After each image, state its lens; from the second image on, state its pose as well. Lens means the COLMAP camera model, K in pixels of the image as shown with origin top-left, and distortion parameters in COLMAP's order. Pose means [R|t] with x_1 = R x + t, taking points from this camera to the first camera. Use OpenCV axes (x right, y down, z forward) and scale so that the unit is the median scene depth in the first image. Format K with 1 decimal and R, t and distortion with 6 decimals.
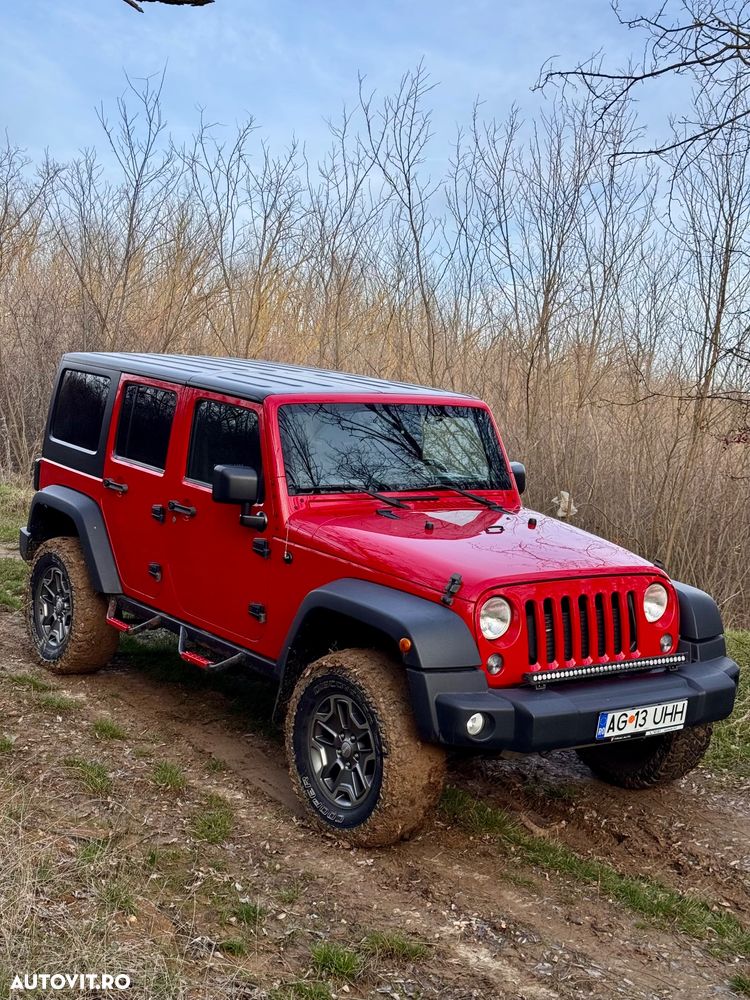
lens RADIAL K [[1374.0, 0, 376.8], [0, 1374.0, 498.7], [0, 0, 1]] dist [0.135127, 0.000000]
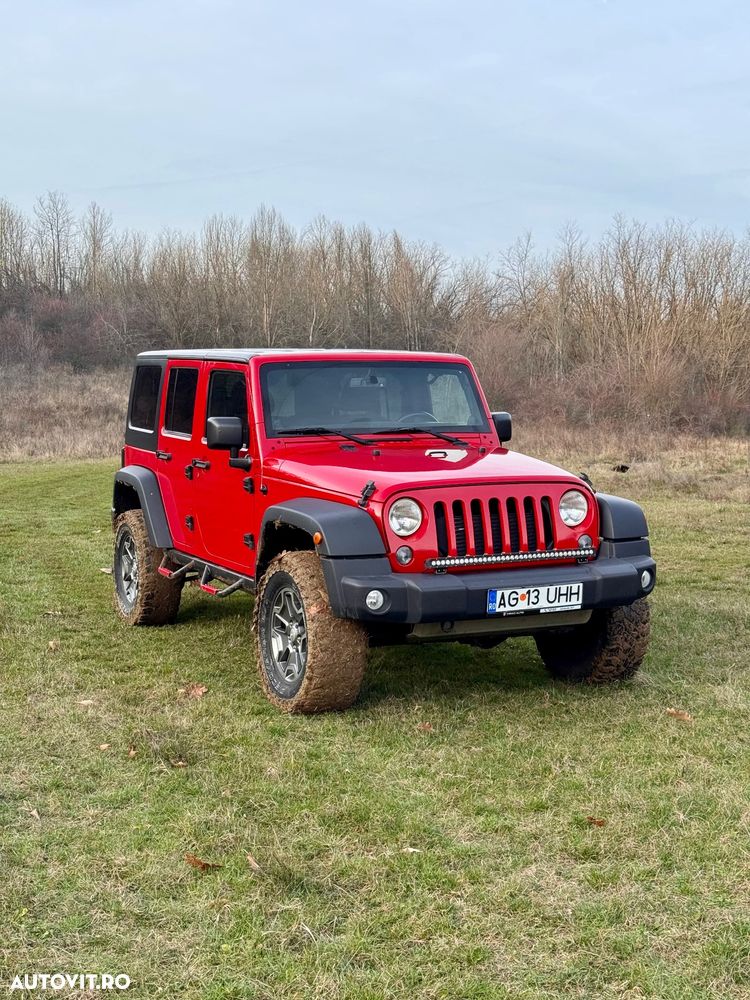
lens RADIAL K [[1374.0, 0, 383.9], [0, 1374.0, 503.3], [0, 0, 1]] dist [0.135127, 0.000000]
pose [[0.979721, -0.053811, -0.193007, 0.289995], [0.045101, 0.997768, -0.049247, 0.130236], [0.195226, 0.039543, 0.979961, -0.141554]]
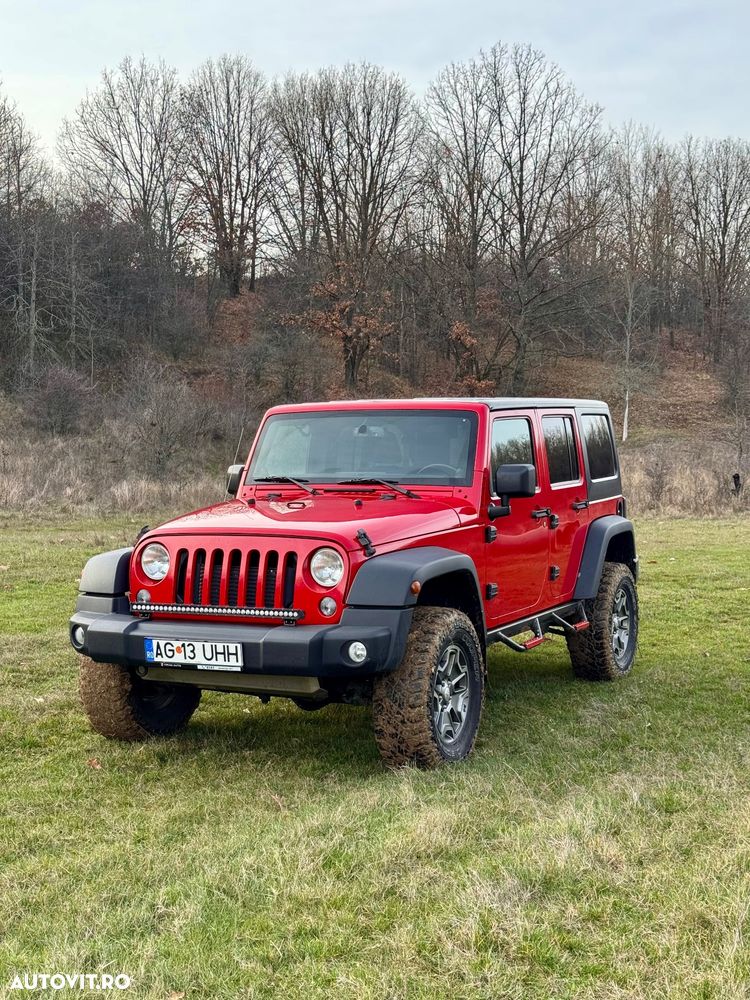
lens RADIAL K [[1374.0, 0, 377.6], [0, 1374.0, 507.8], [0, 0, 1]] dist [0.135127, 0.000000]
pose [[0.472734, -0.029647, -0.880707, 1.223873], [-0.072415, 0.994747, -0.072356, 0.111936], [0.878225, 0.097982, 0.468103, 0.596349]]
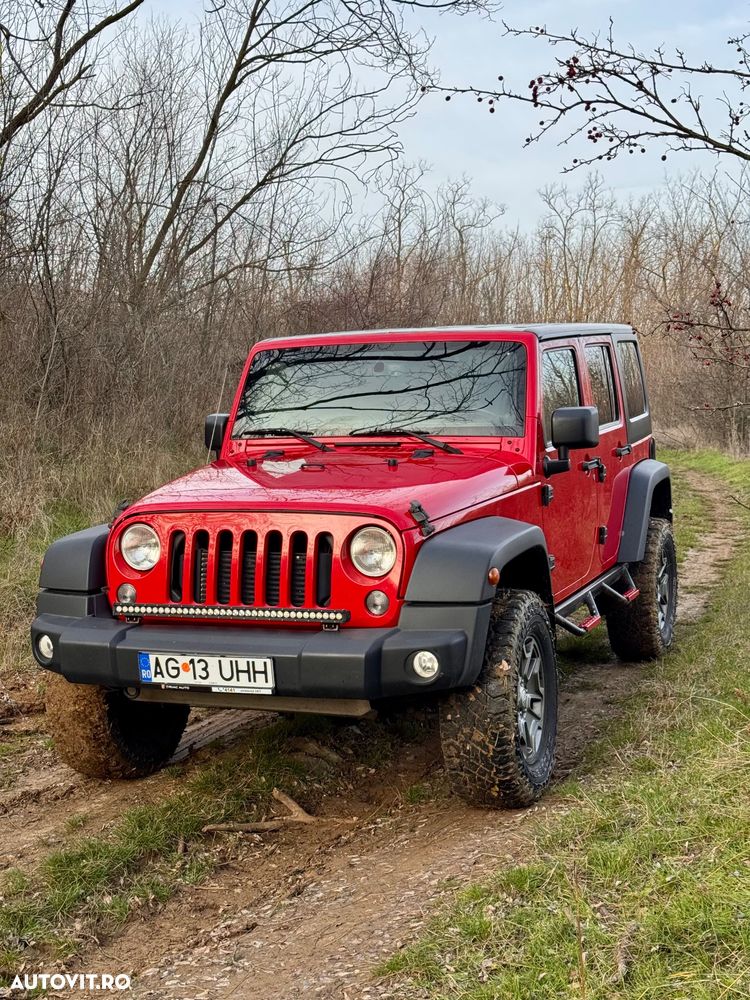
lens RADIAL K [[1374.0, 0, 369.8], [0, 1374.0, 506.6], [0, 0, 1]] dist [0.135127, 0.000000]
pose [[0.533216, 0.000699, -0.845979, 0.944417], [-0.041051, 0.998843, -0.025049, 0.075690], [0.844982, 0.048085, 0.532628, 0.627340]]
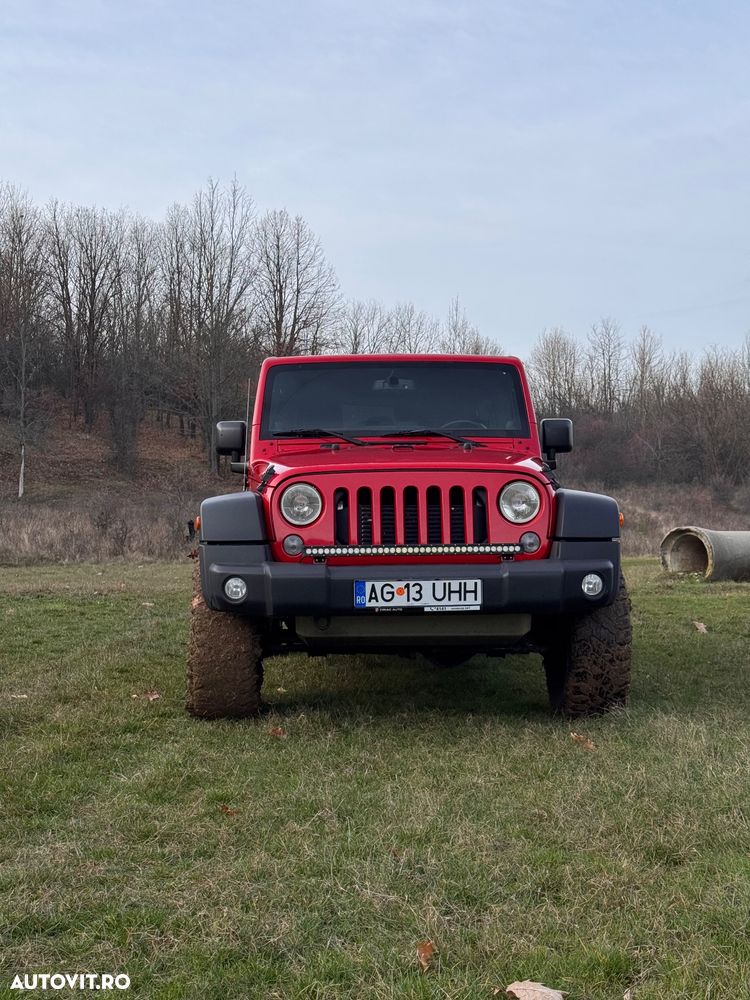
lens RADIAL K [[1374.0, 0, 377.7], [0, 1374.0, 496.1], [0, 0, 1]] dist [0.135127, 0.000000]
pose [[0.825740, -0.077334, -0.558725, 0.714612], [-0.008653, 0.988703, -0.149638, 0.235125], [0.563985, 0.128396, 0.815742, 0.172654]]
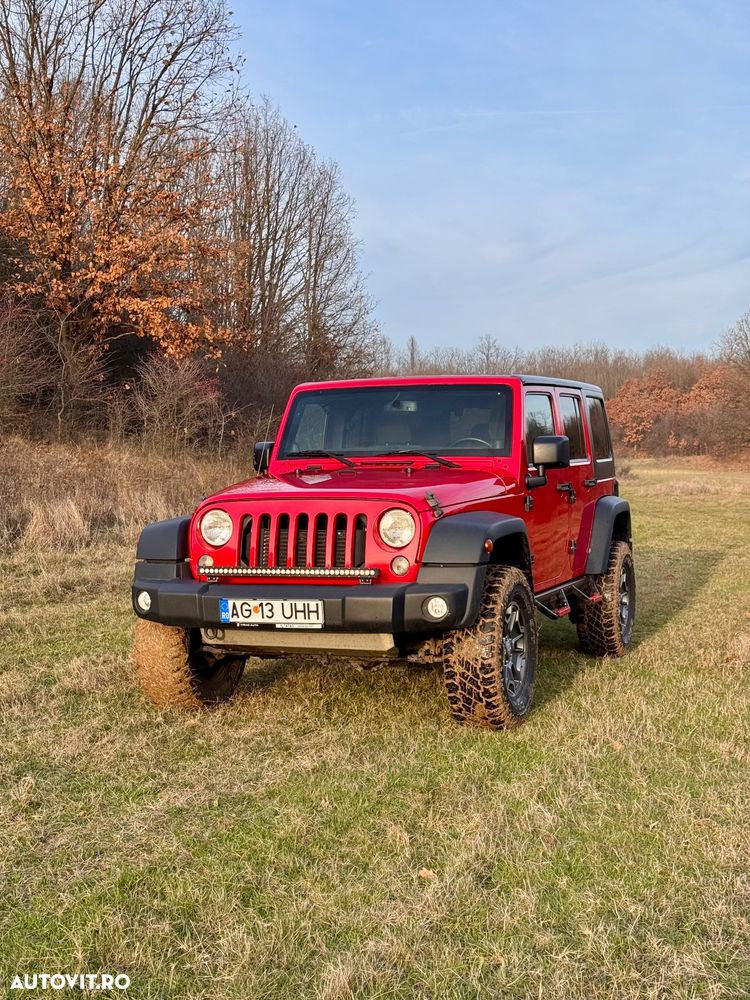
lens RADIAL K [[1374.0, 0, 378.2], [0, 1374.0, 498.3], [0, 0, 1]] dist [0.135127, 0.000000]
pose [[0.550220, -0.053992, -0.833272, 1.160685], [-0.057049, 0.993145, -0.102021, 0.174861], [0.833068, 0.103671, 0.543368, 0.453382]]
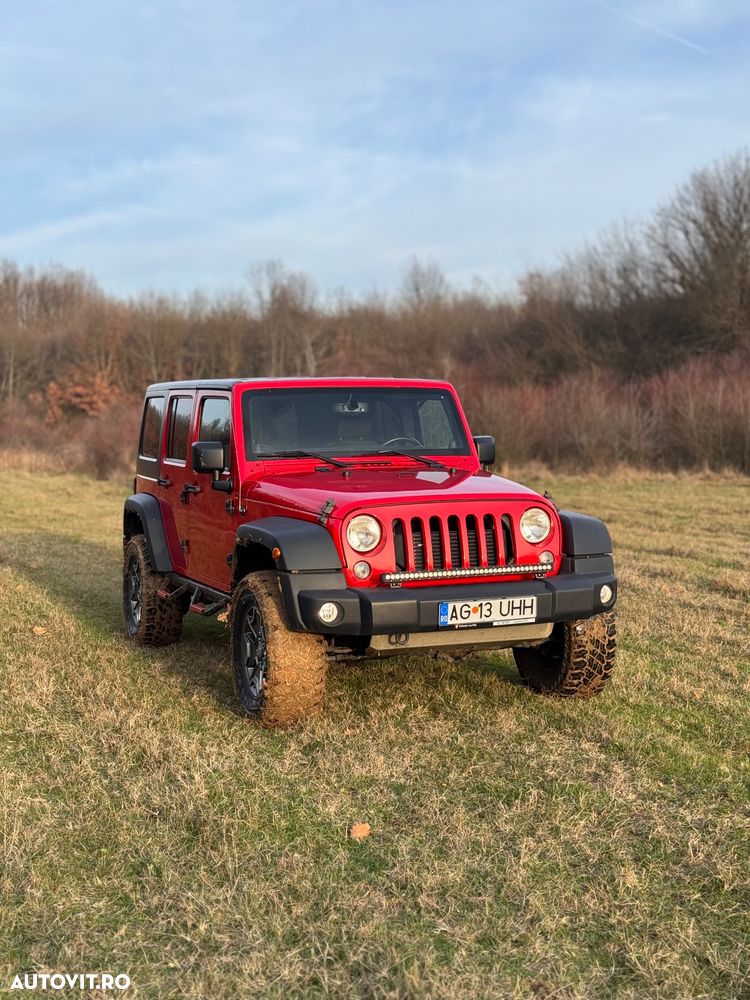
lens RADIAL K [[1374.0, 0, 370.2], [0, 1374.0, 500.4], [0, 0, 1]] dist [0.135127, 0.000000]
pose [[0.962190, -0.068381, -0.263655, 0.405288], [0.046903, 0.995111, -0.086919, 0.161040], [0.268310, 0.071266, 0.960693, -0.151316]]
